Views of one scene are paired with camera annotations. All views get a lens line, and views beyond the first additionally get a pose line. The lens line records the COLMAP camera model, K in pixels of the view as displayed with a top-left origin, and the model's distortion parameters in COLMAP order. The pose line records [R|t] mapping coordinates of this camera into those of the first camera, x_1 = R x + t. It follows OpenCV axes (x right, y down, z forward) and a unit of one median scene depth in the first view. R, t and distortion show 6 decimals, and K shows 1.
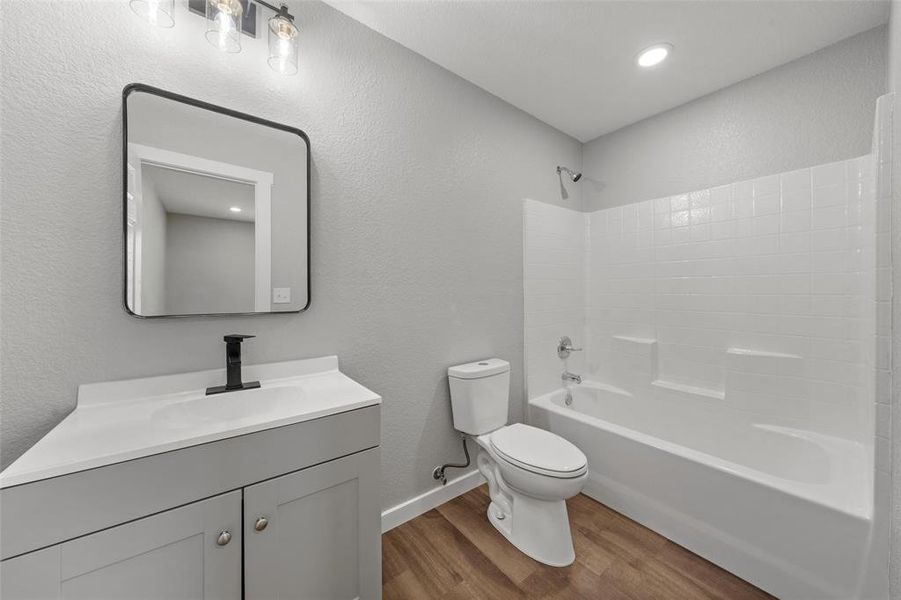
lens RADIAL K [[319.2, 0, 446.0], [0, 319.2, 297.3], [0, 0, 1]] dist [0.002213, -0.000525]
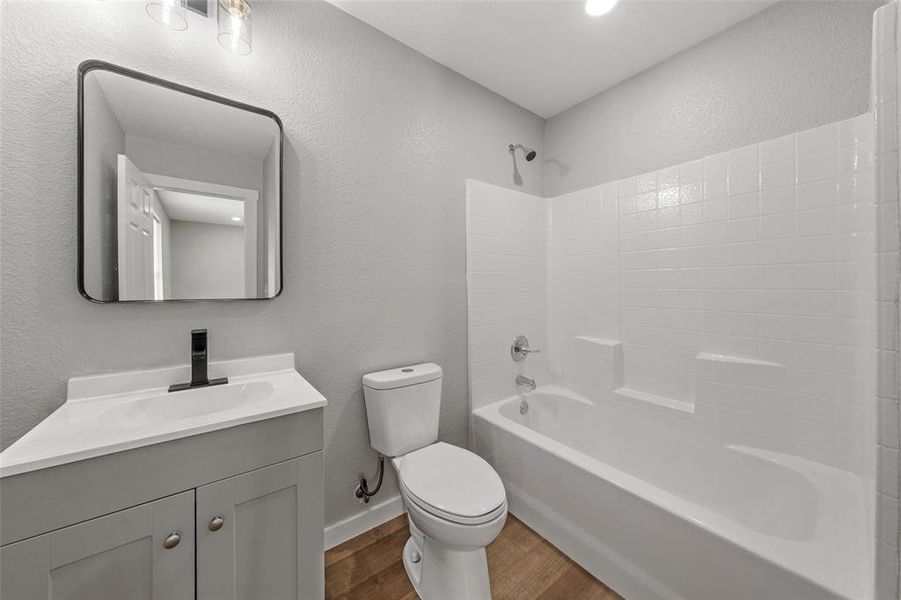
lens RADIAL K [[312.2, 0, 444.6], [0, 312.2, 293.7], [0, 0, 1]] dist [-0.004881, 0.000302]
pose [[0.999888, 0.004925, -0.014116, 0.168710], [-0.004851, 0.999974, 0.005256, -0.000121], [0.014142, -0.005187, 0.999887, 0.127400]]
